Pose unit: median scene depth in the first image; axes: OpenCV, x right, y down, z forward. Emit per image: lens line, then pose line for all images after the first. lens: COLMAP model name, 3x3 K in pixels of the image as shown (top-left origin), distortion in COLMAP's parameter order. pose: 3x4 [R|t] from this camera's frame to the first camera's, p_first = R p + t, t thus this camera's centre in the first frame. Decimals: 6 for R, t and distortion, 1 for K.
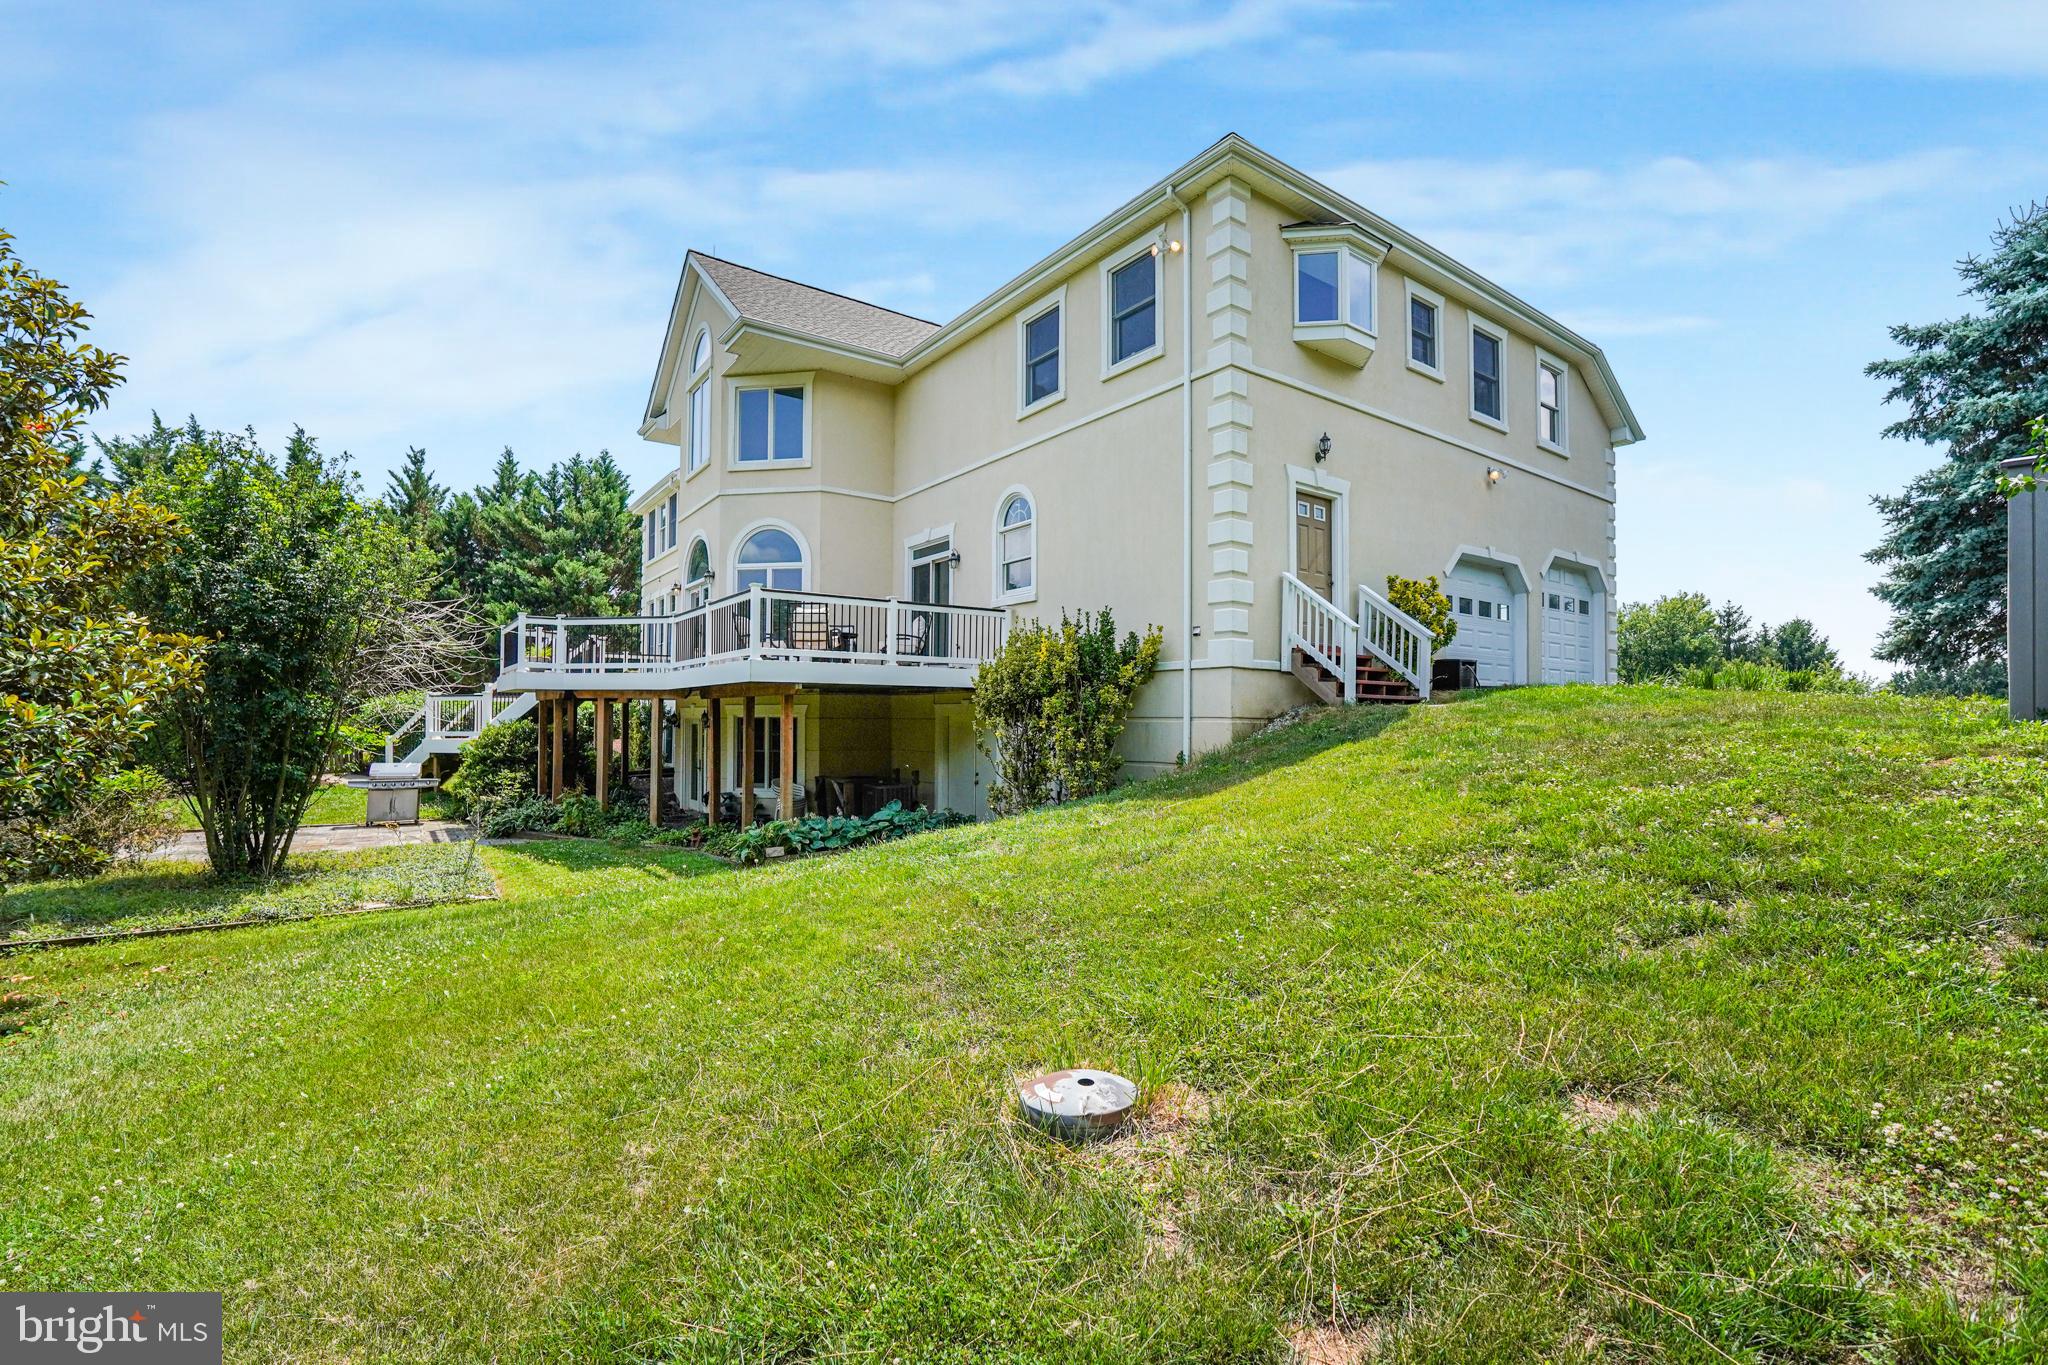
lens RADIAL K [[882.4, 0, 1004.7], [0, 882.4, 678.6], [0, 0, 1]] dist [-0.027084, 0.008609]
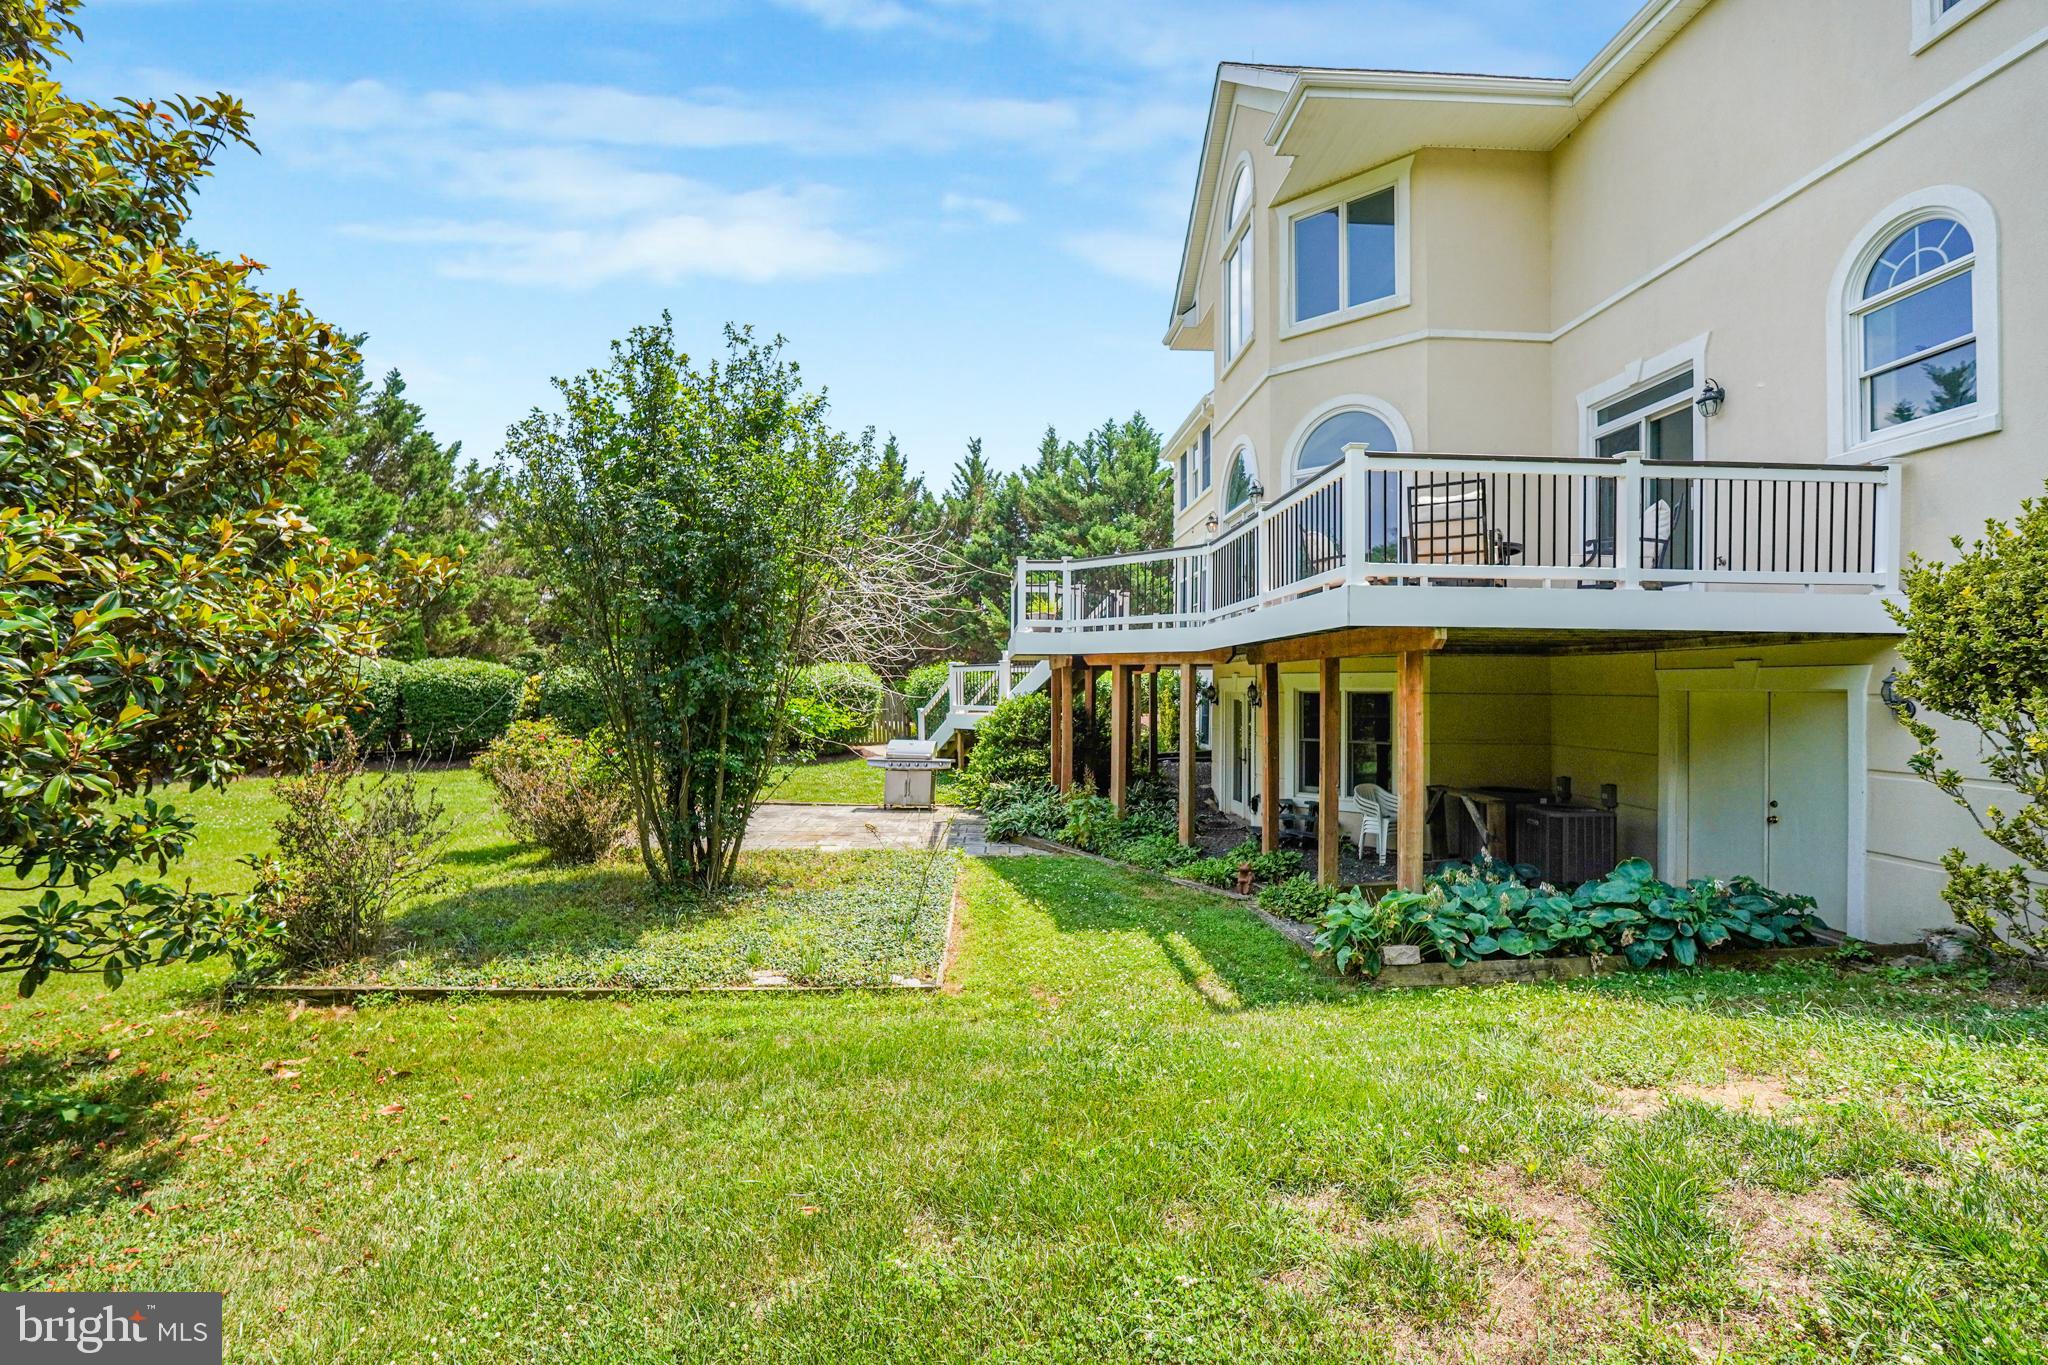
lens RADIAL K [[874.0, 0, 1018.3], [0, 874.0, 684.6], [0, 0, 1]] dist [-0.000263, 0.000583]
pose [[0.838312, 0.001704, -0.545188, -0.105908], [0.019043, 0.999293, 0.032404, 0.011230], [0.544858, -0.037546, 0.837688, 0.283208]]
